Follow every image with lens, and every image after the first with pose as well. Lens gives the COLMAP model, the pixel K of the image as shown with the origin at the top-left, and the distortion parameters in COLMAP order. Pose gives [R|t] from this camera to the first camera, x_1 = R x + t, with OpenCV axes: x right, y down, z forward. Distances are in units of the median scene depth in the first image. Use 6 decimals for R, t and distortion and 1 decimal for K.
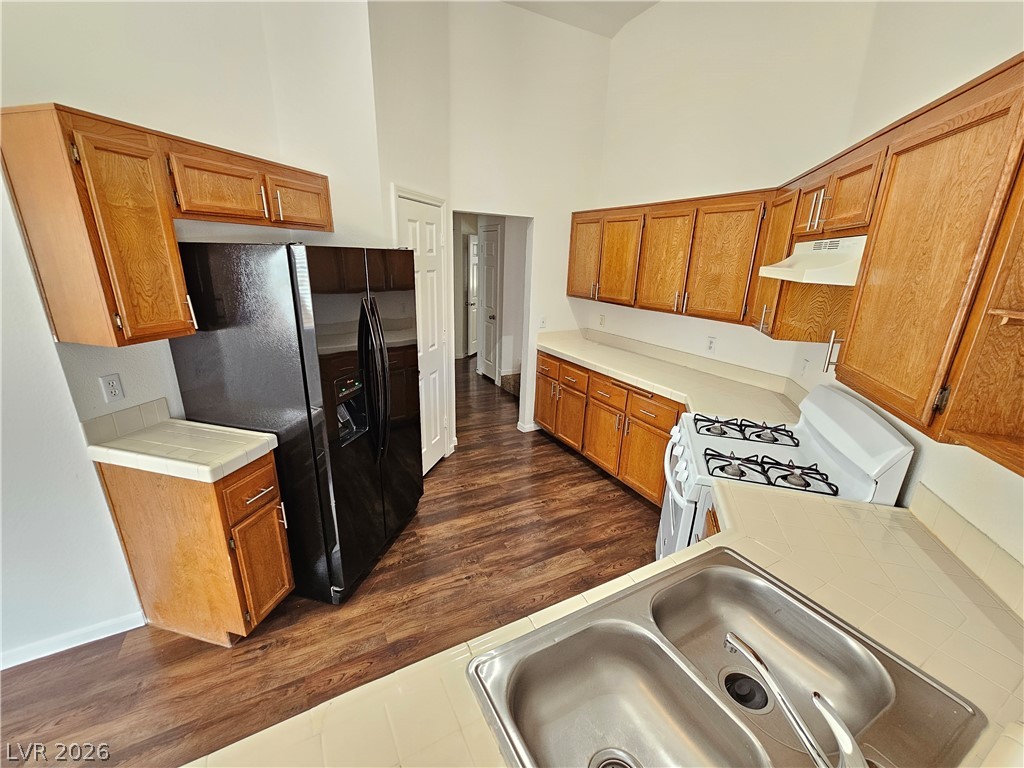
lens RADIAL K [[421.8, 0, 510.5], [0, 421.8, 390.3], [0, 0, 1]] dist [-0.001478, 0.000945]
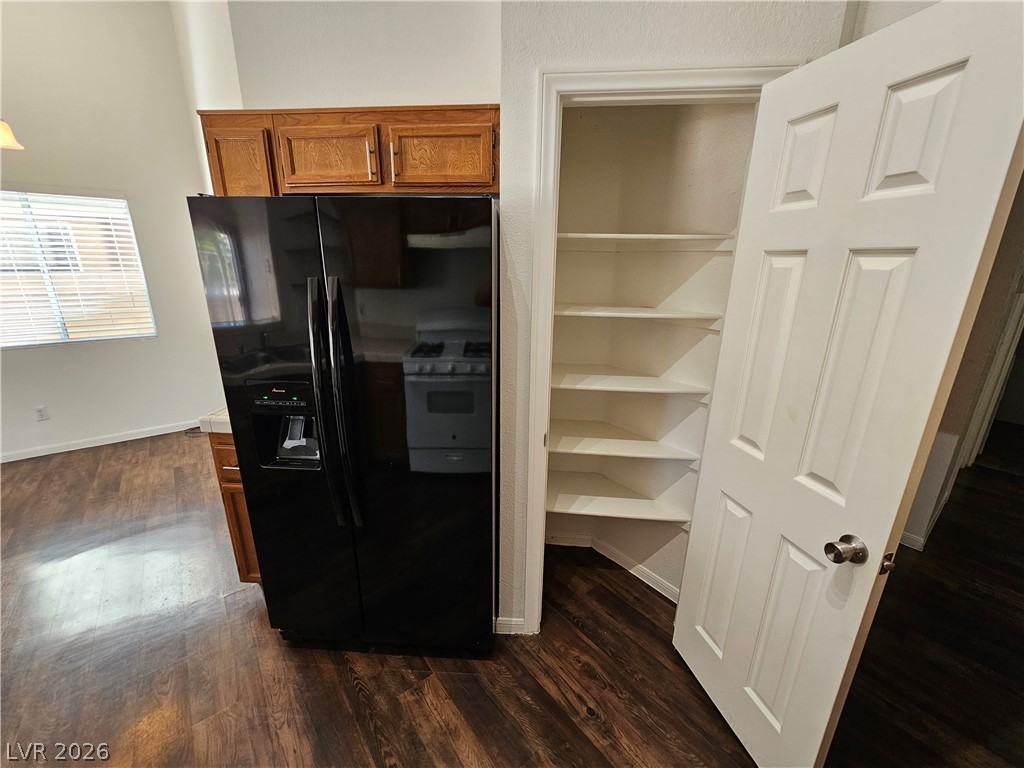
lens RADIAL K [[421.8, 0, 510.5], [0, 421.8, 390.3], [0, 0, 1]] dist [-0.001478, 0.000945]
pose [[0.178953, 0.264719, -0.947576, 0.317581], [-0.307477, 0.929928, 0.201721, -0.247723], [0.934577, 0.255259, 0.247809, 1.025360]]
